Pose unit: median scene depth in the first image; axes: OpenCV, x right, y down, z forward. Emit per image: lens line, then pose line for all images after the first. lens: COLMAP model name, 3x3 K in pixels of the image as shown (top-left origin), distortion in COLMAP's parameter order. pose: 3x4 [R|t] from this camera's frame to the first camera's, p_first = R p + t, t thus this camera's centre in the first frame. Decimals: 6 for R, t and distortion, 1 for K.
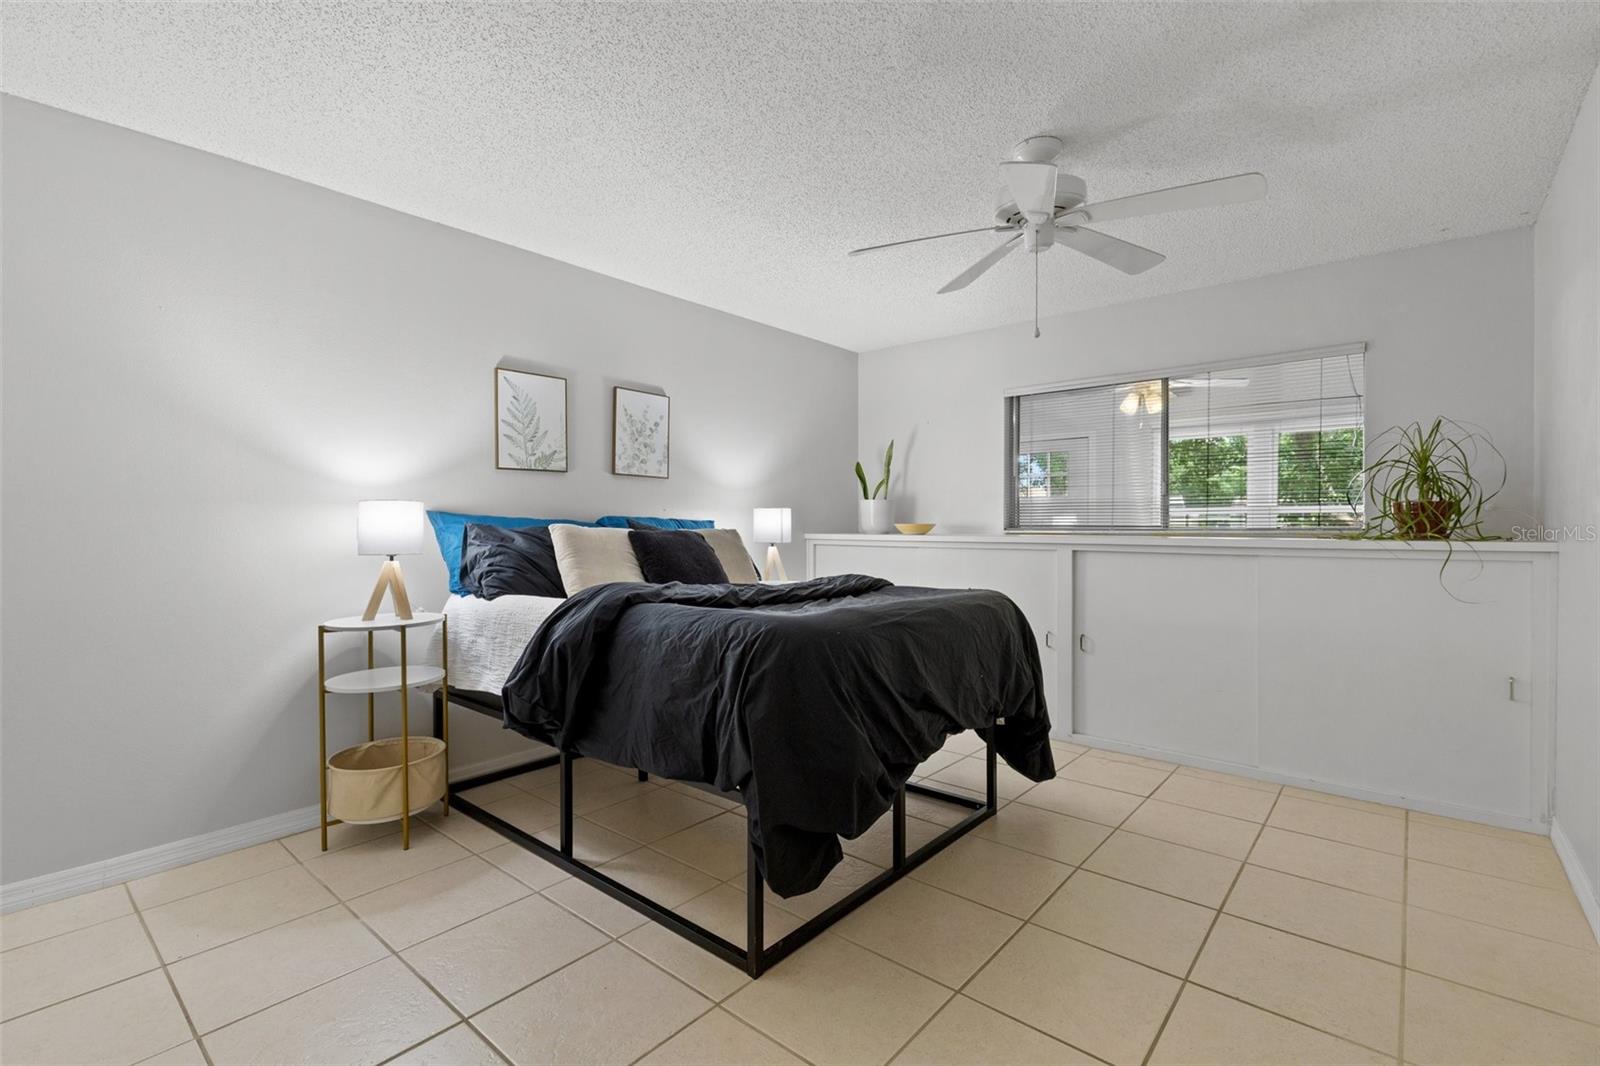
lens RADIAL K [[718.1, 0, 800.0], [0, 718.1, 533.0], [0, 0, 1]] dist [0.001917, 0.000181]
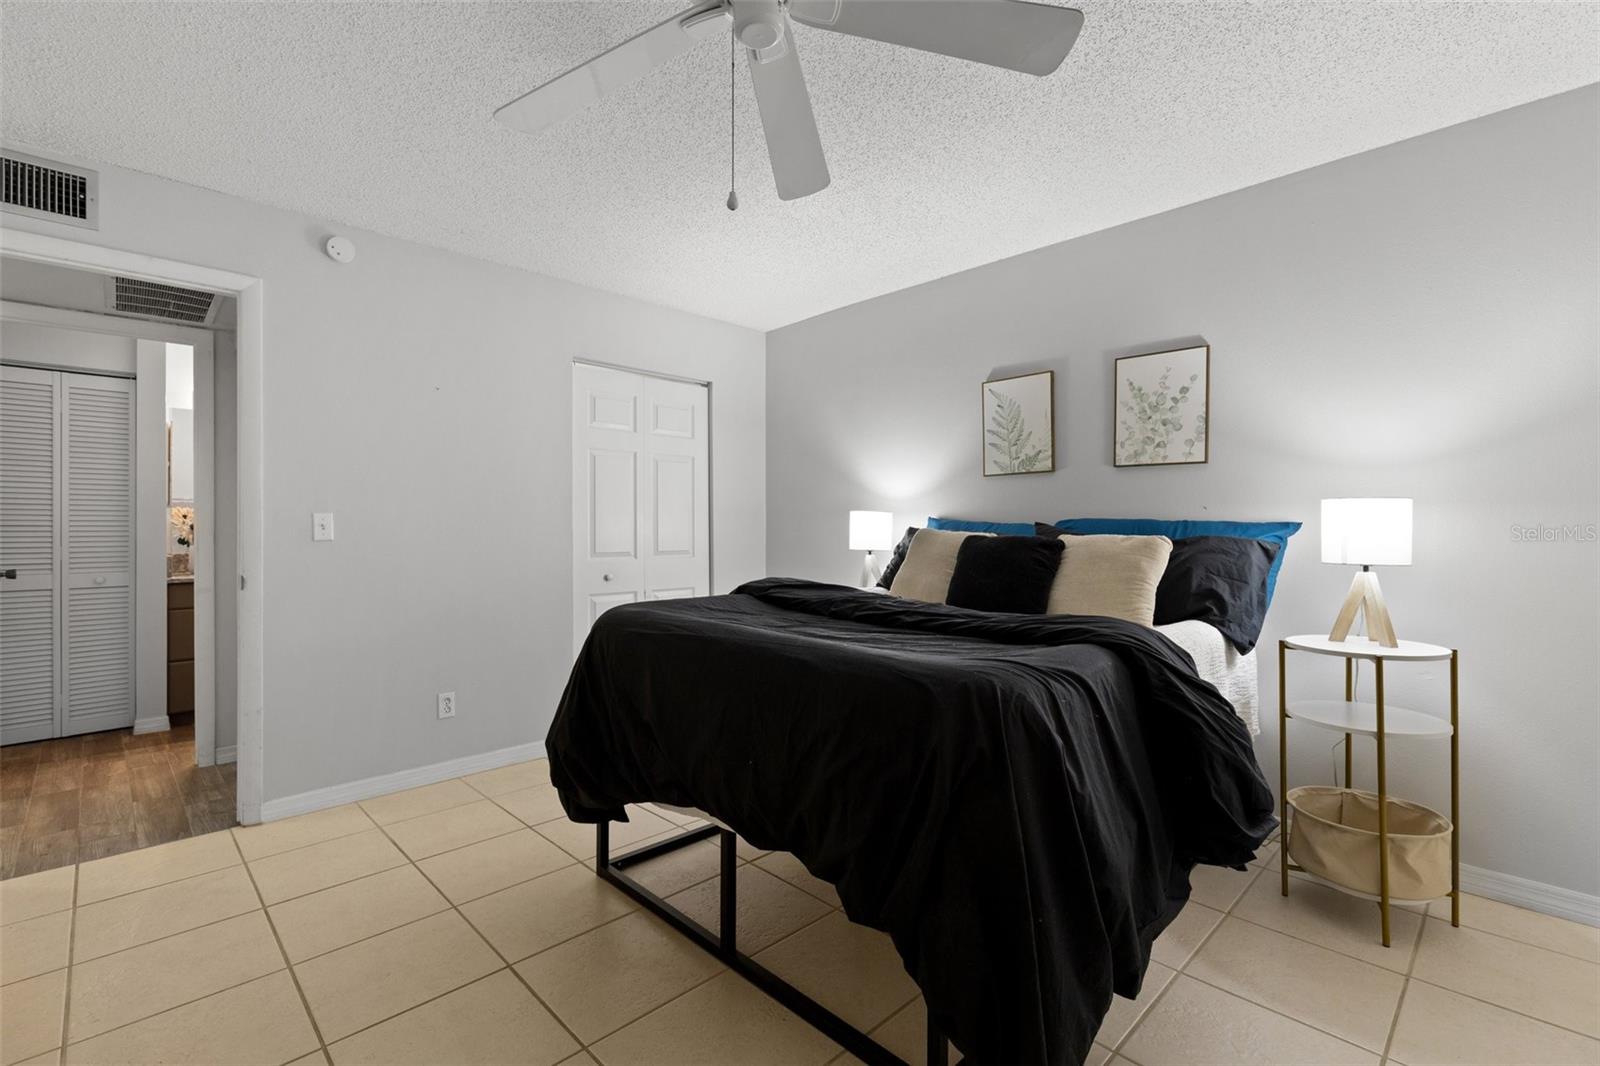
lens RADIAL K [[718.1, 0, 800.0], [0, 718.1, 533.0], [0, 0, 1]] dist [0.001917, 0.000181]
pose [[-0.089612, -0.001898, -0.995975, 0.619702], [-0.019214, 0.999815, -0.000177, 0.000009], [0.995791, 0.019121, -0.089632, 0.763850]]
